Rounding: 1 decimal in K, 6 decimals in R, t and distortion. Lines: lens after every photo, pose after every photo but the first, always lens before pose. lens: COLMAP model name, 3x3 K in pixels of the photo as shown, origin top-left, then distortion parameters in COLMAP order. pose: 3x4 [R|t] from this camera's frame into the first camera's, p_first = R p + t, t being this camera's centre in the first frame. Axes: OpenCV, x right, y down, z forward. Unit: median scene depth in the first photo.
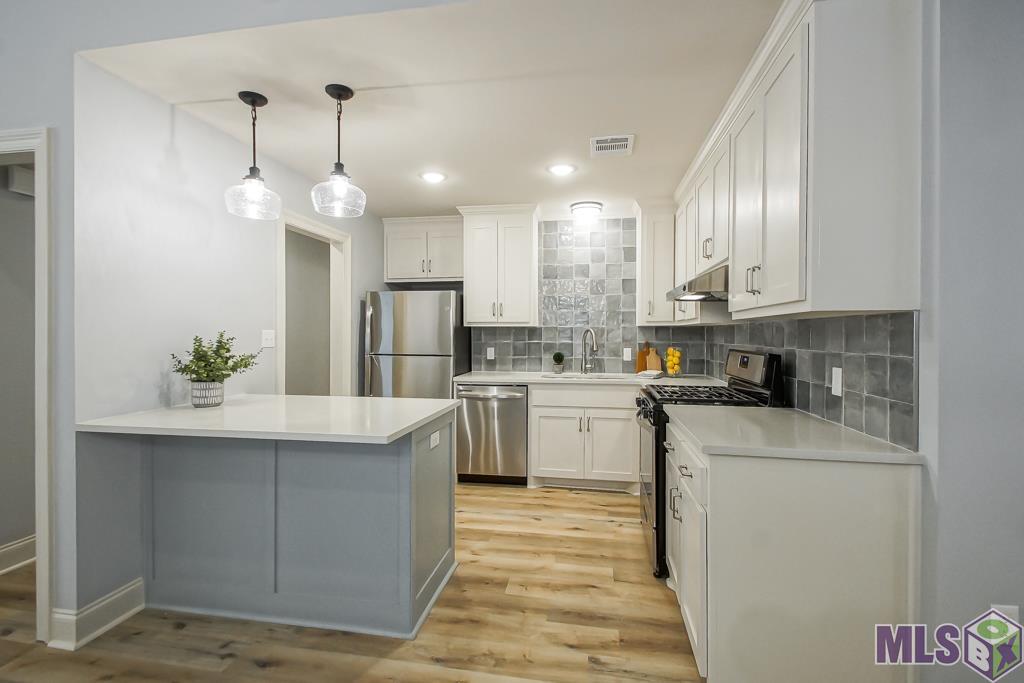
lens RADIAL K [[460.6, 0, 512.0], [0, 460.6, 341.5], [0, 0, 1]] dist [0.031860, -0.000143]
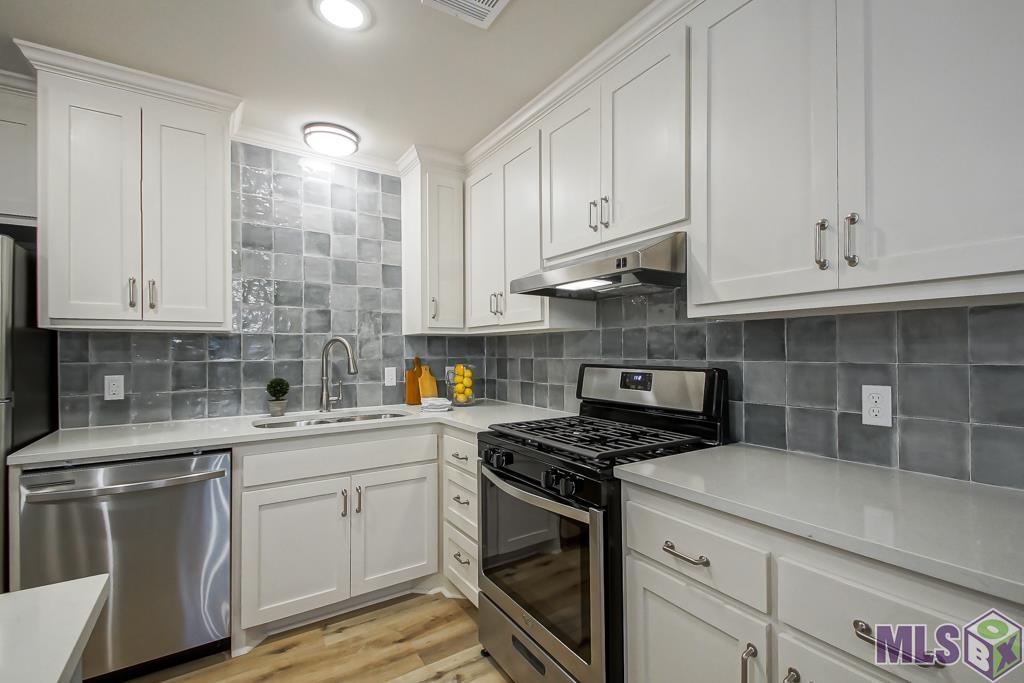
lens RADIAL K [[454.8, 0, 515.6], [0, 454.8, 349.8], [0, 0, 1]] dist [0.032868, -0.018412]
pose [[0.729964, -0.003660, 0.683475, -0.072945], [0.018130, 0.999737, -0.014010, 0.001324], [-0.683245, 0.022618, 0.729839, 0.386428]]
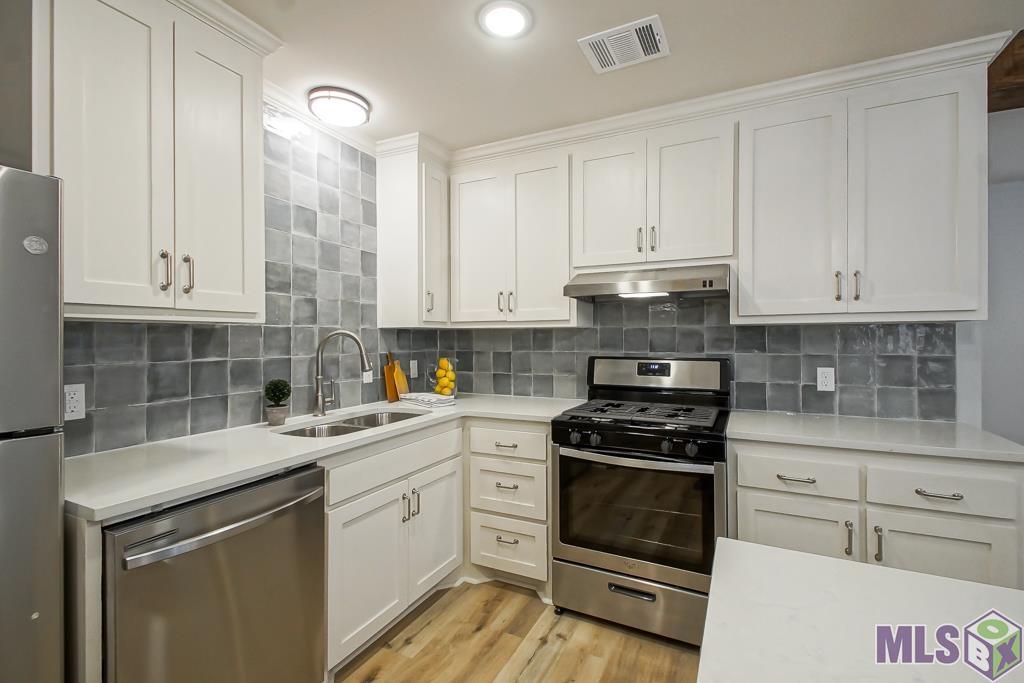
lens RADIAL K [[460.6, 0, 512.0], [0, 460.6, 341.5], [0, 0, 1]] dist [0.031860, -0.000143]
pose [[0.281330, -0.009089, 0.959568, -0.294377], [0.019453, 0.999804, 0.003766, -0.013123], [-0.959414, 0.017607, 0.281451, 0.637228]]
